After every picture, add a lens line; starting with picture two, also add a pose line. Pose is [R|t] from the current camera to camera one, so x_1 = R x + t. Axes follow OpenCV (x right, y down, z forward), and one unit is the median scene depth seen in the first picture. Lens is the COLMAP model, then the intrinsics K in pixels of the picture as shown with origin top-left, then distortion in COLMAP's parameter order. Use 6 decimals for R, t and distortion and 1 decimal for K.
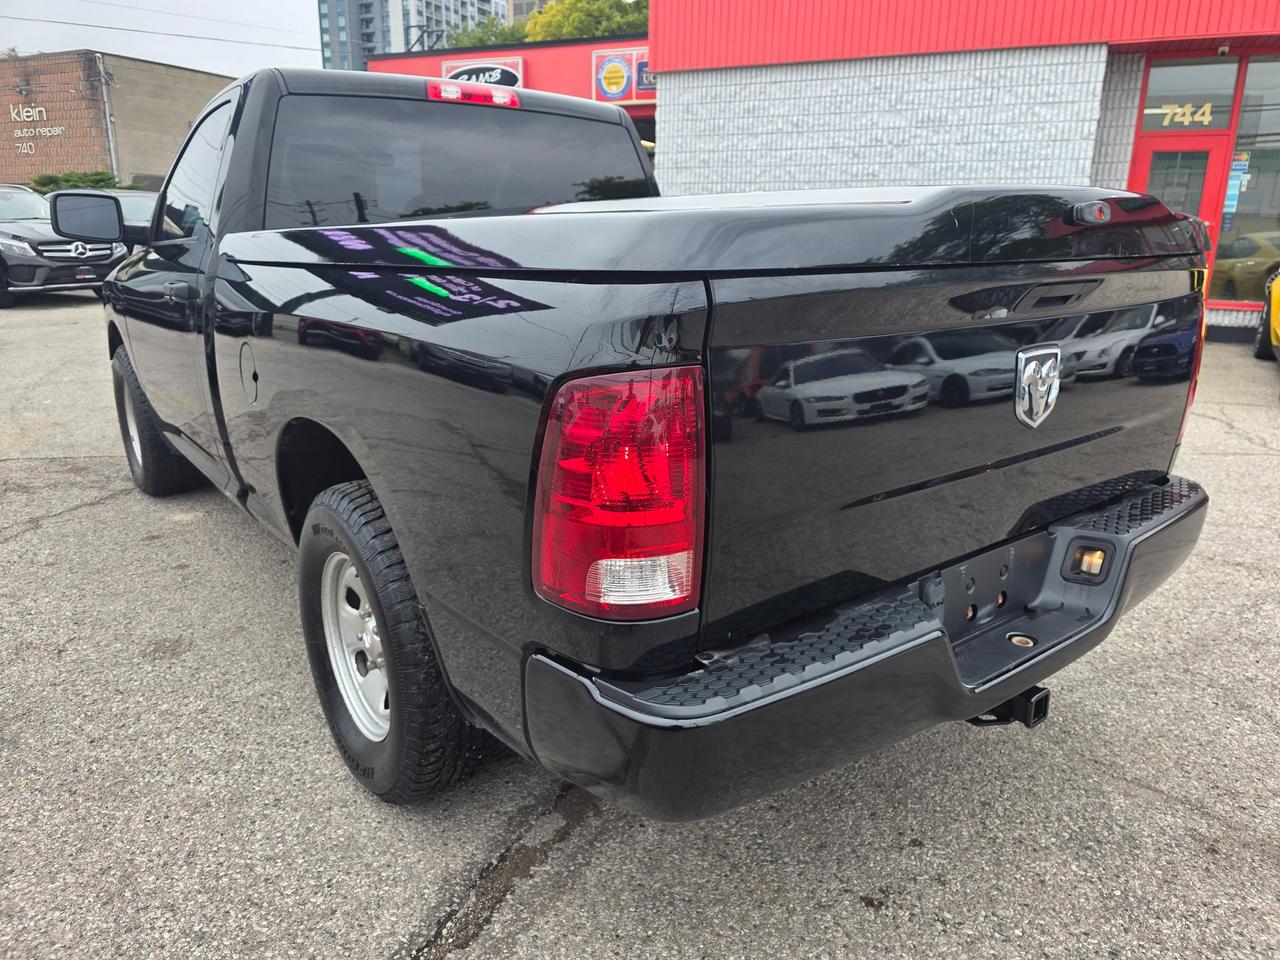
lens RADIAL K [[862.8, 0, 644.1], [0, 862.8, 451.1], [0, 0, 1]] dist [0.043591, -0.047587]
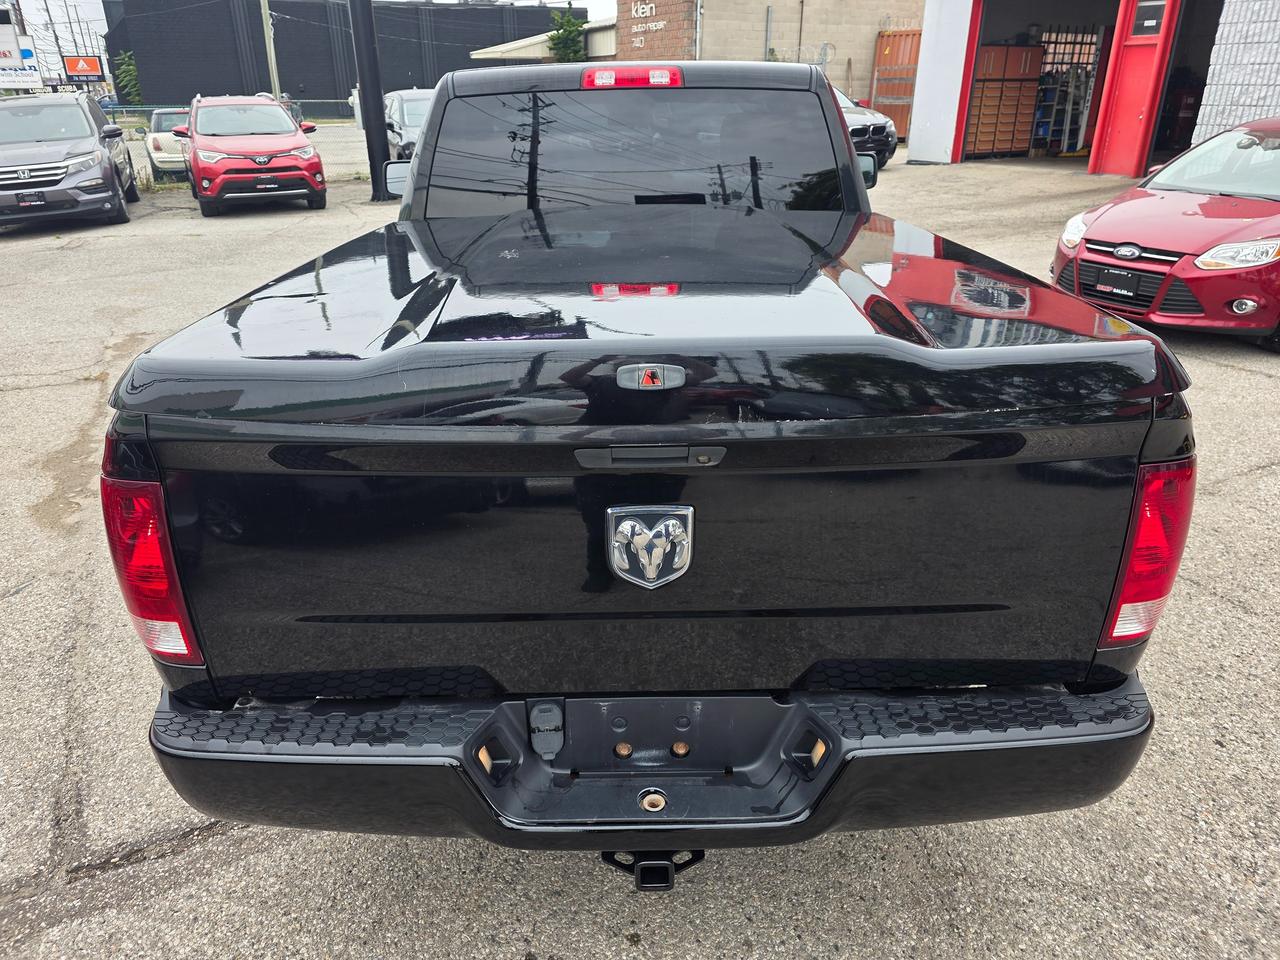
lens RADIAL K [[862.8, 0, 632.9], [0, 862.8, 457.7], [0, 0, 1]] dist [0.043591, -0.047587]
pose [[0.795247, 0.216712, -0.566231, 0.195786], [-0.132496, 0.973481, 0.186492, -0.069142], [0.591630, -0.073284, 0.802872, 0.063611]]
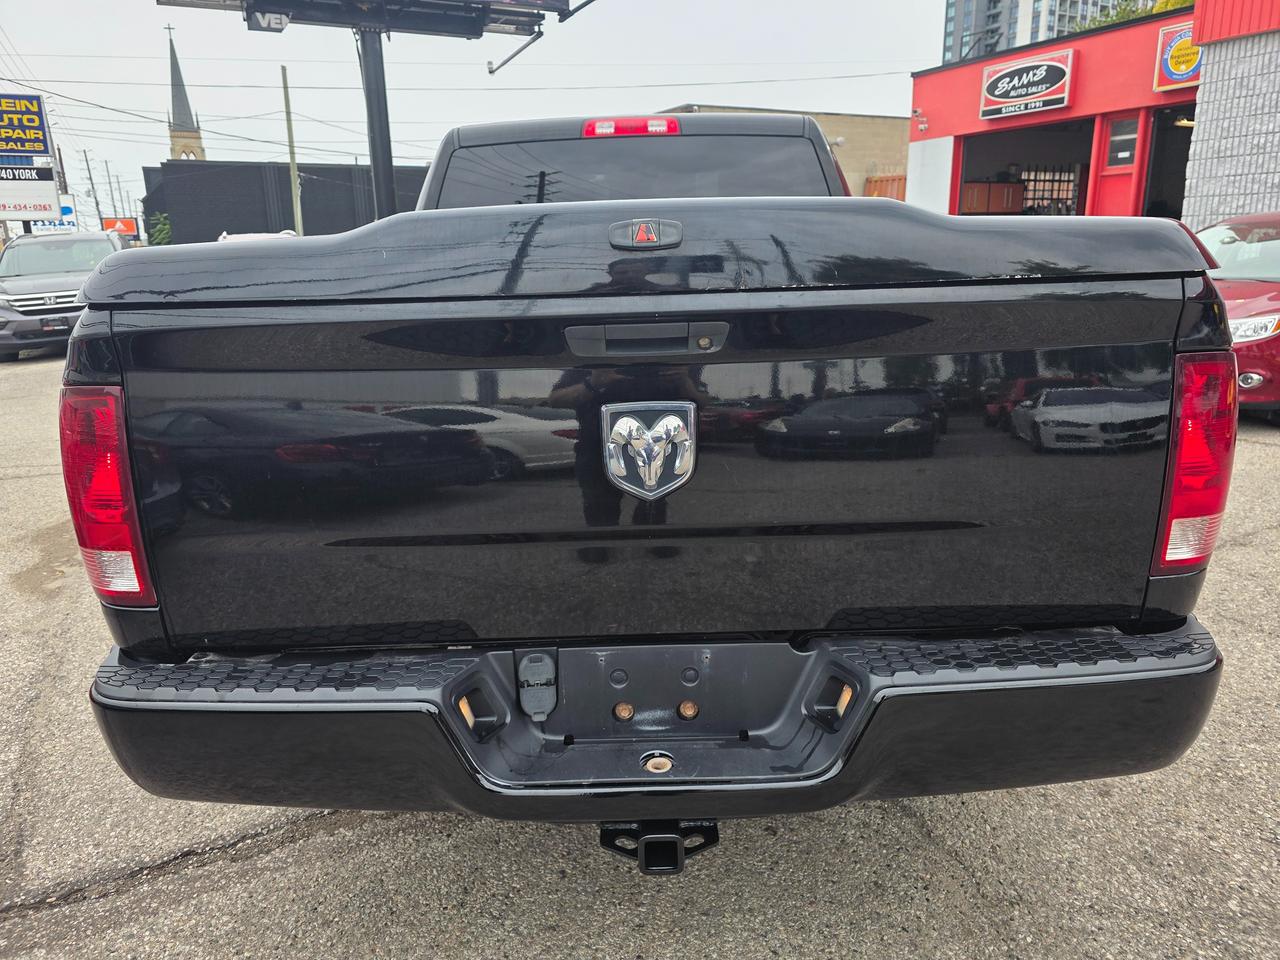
lens RADIAL K [[862.8, 0, 634.0], [0, 862.8, 449.9], [0, 0, 1]] dist [0.043591, -0.047587]
pose [[0.792675, 0.109248, -0.599776, 0.197476], [-0.119803, 0.992544, 0.022456, -0.019234], [0.597757, 0.054055, 0.799853, 0.075741]]
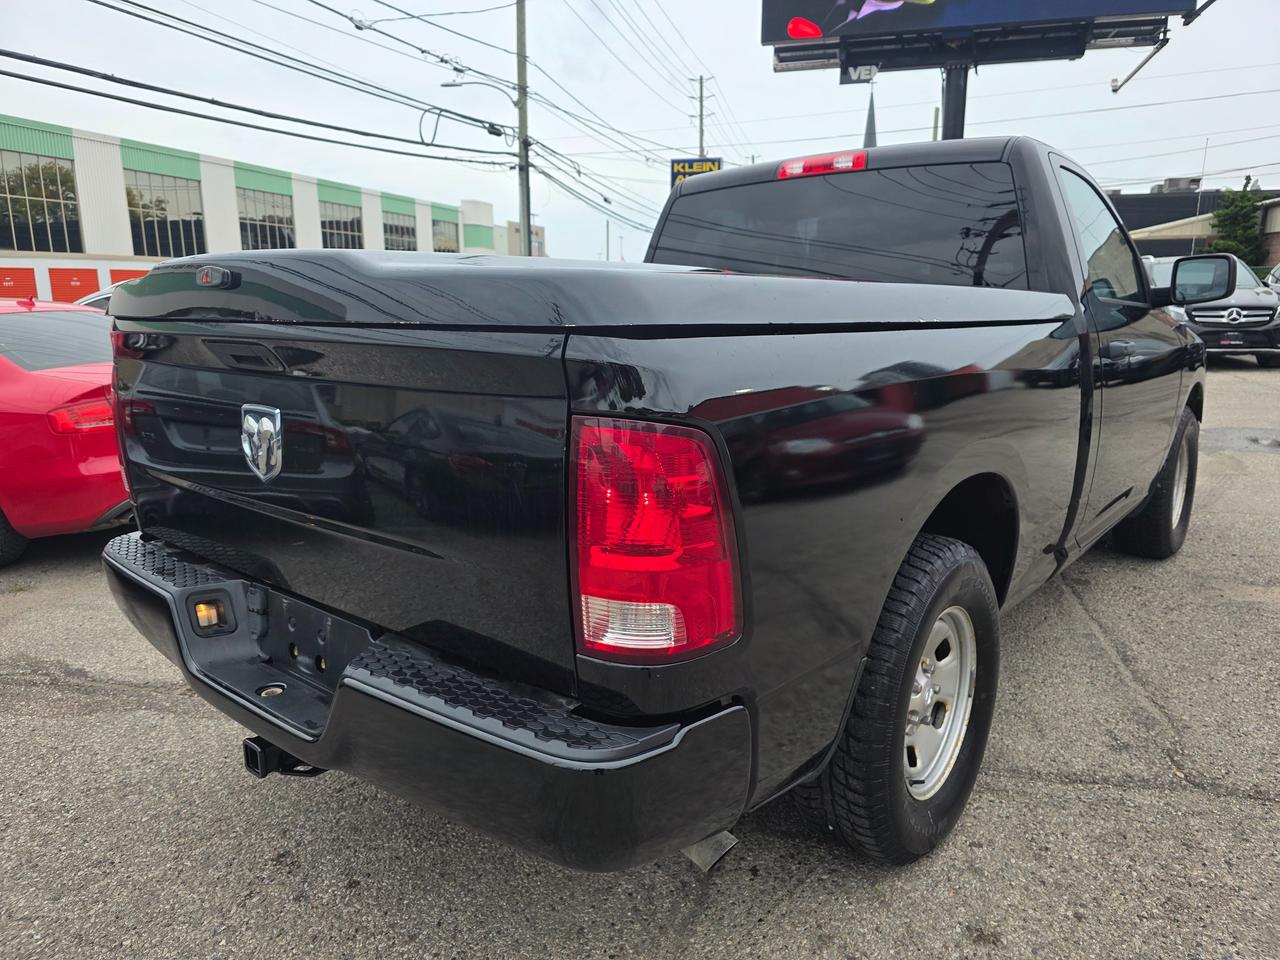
lens RADIAL K [[862.8, 0, 649.8], [0, 862.8, 471.3], [0, 0, 1]] dist [0.043591, -0.047587]
pose [[0.220320, 0.183084, -0.958091, 0.334351], [-0.231613, 0.963955, 0.130943, -0.061130], [0.947531, 0.193057, 0.254784, 0.253678]]
